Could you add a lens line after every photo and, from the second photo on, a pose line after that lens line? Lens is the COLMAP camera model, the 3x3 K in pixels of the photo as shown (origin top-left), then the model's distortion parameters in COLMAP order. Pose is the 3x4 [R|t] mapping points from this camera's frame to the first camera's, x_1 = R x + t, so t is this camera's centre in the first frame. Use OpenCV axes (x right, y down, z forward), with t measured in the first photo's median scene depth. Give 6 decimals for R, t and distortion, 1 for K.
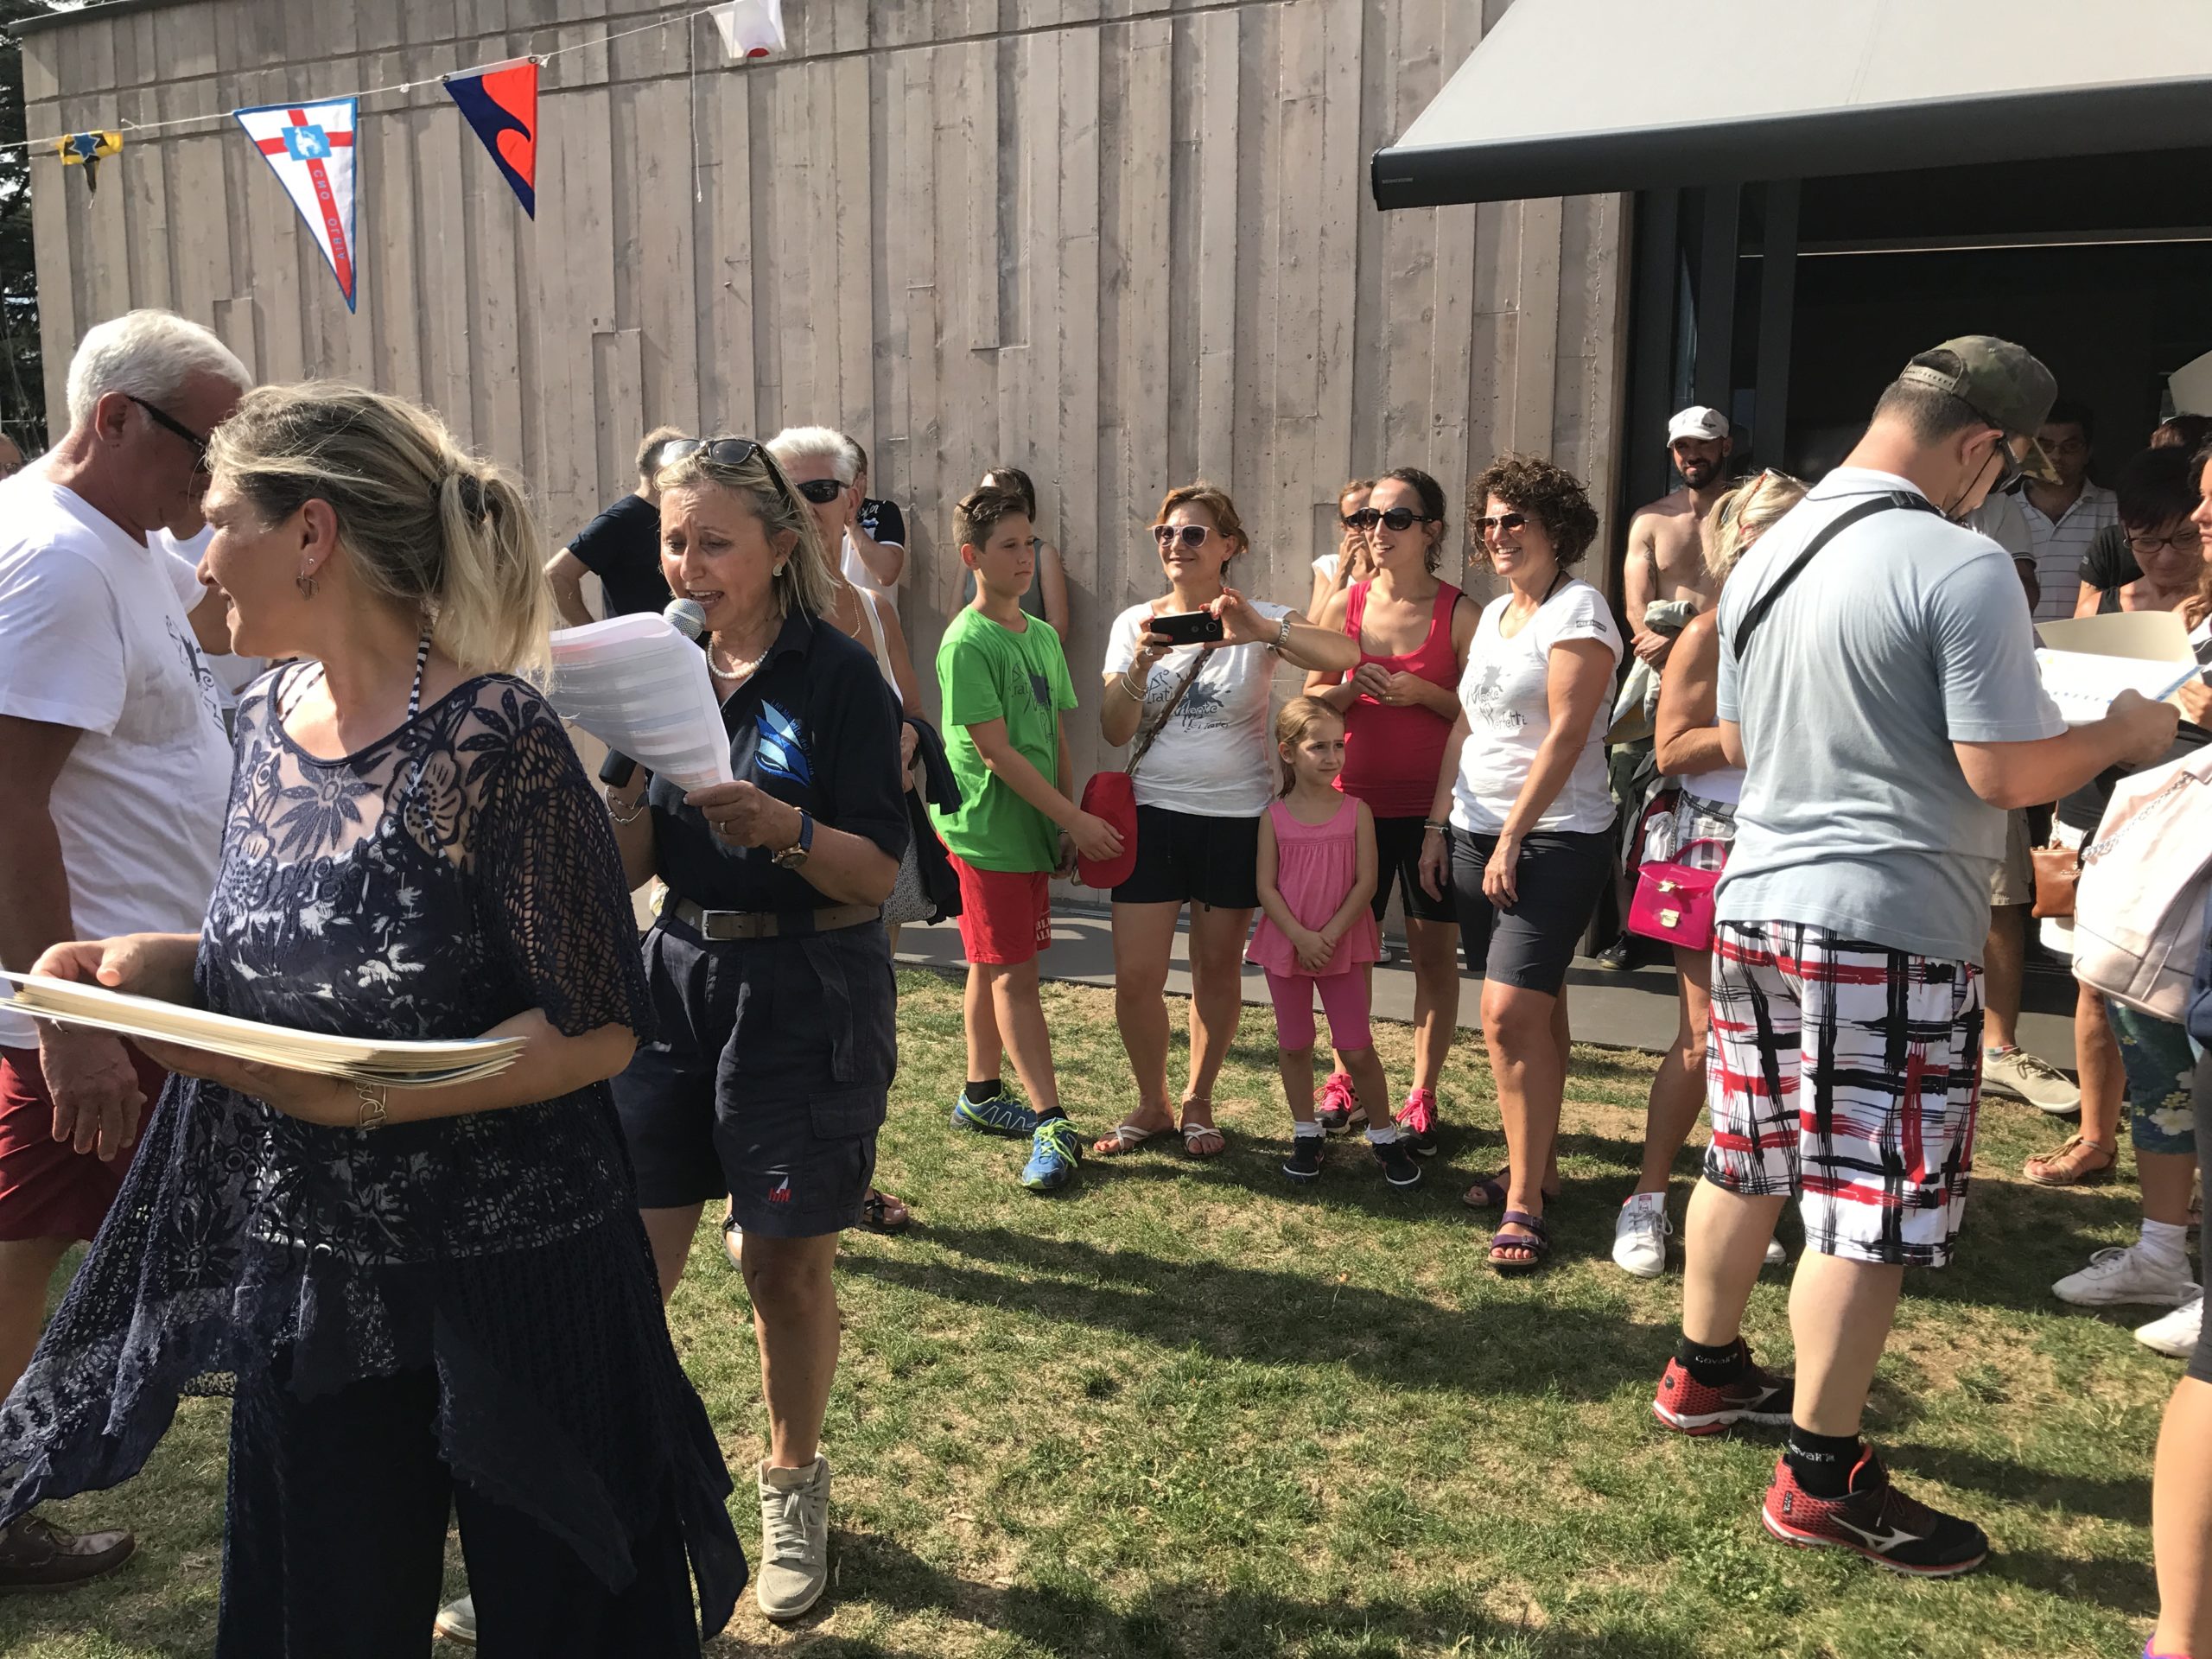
lens RADIAL K [[1808.8, 0, 1106.0], [0, 1808.8, 829.5], [0, 0, 1]] dist [-0.012121, 0.007976]
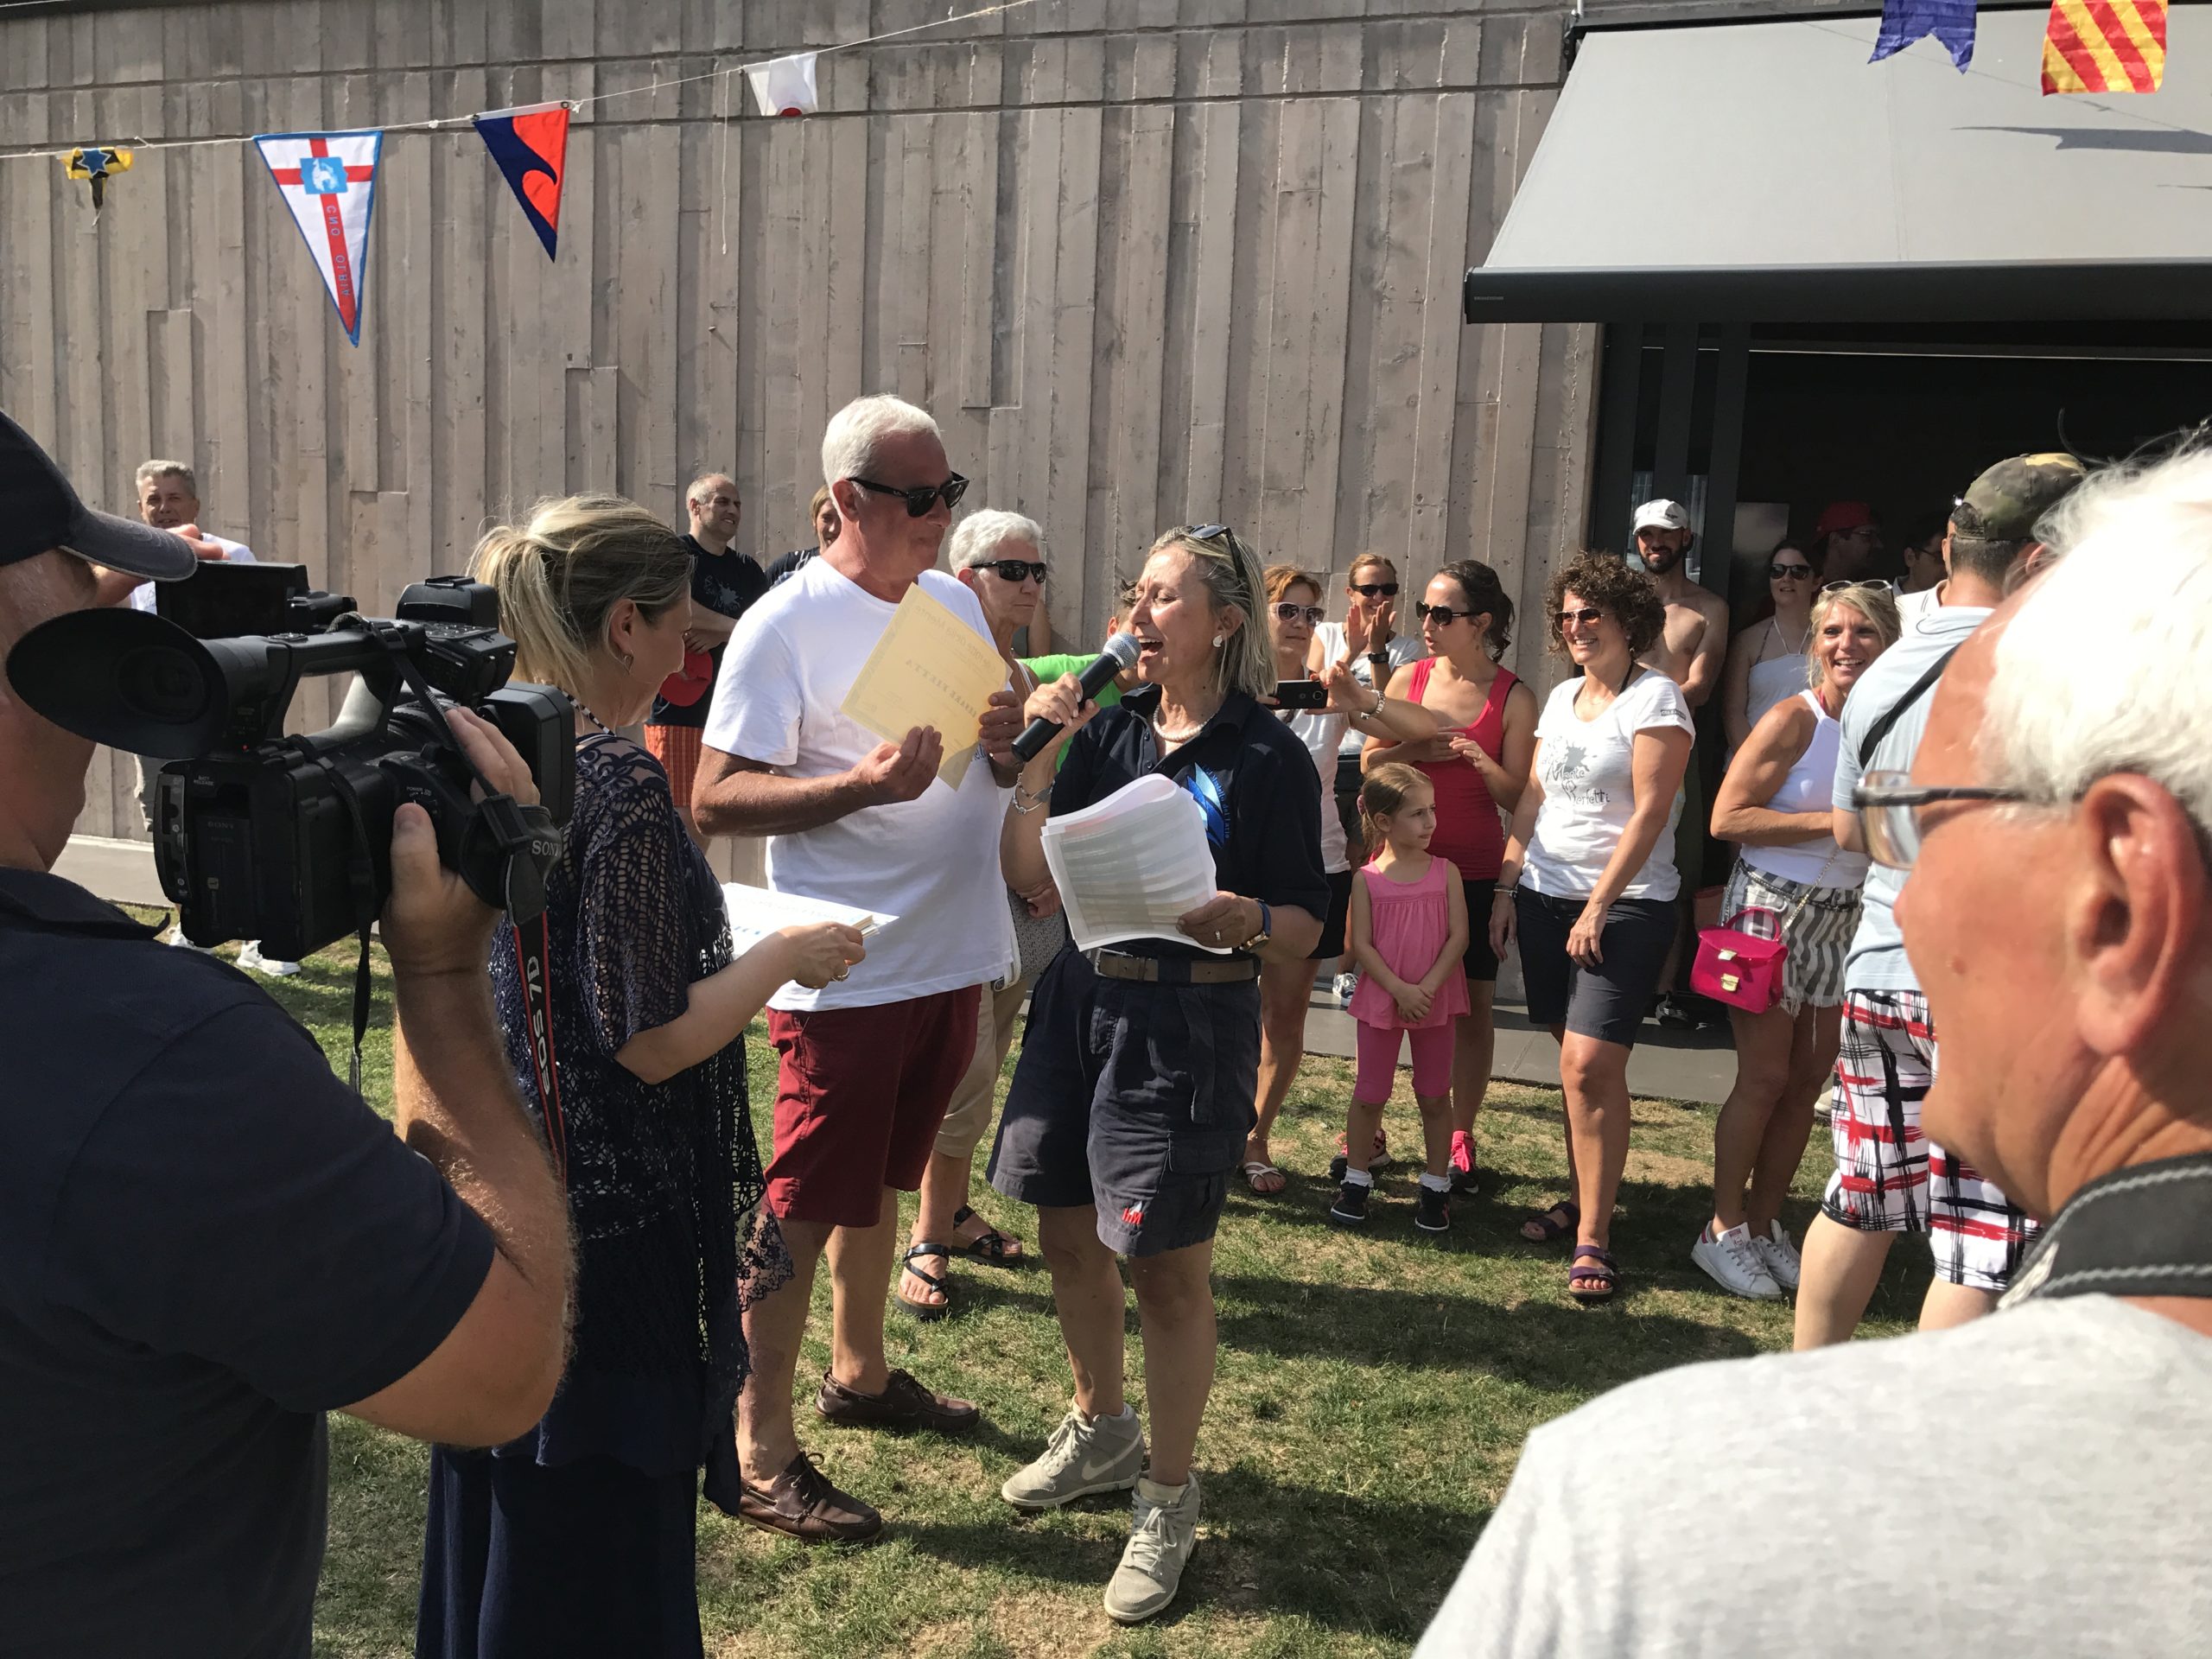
lens RADIAL K [[1804.4, 0, 1106.0], [0, 1804.4, 829.5], [0, 0, 1]] dist [-0.001374, -0.012116]
pose [[0.993335, 0.024605, 0.112609, -0.157384], [-0.022666, 0.999572, -0.018469, -0.011113], [-0.113016, 0.015794, 0.993468, -0.045874]]
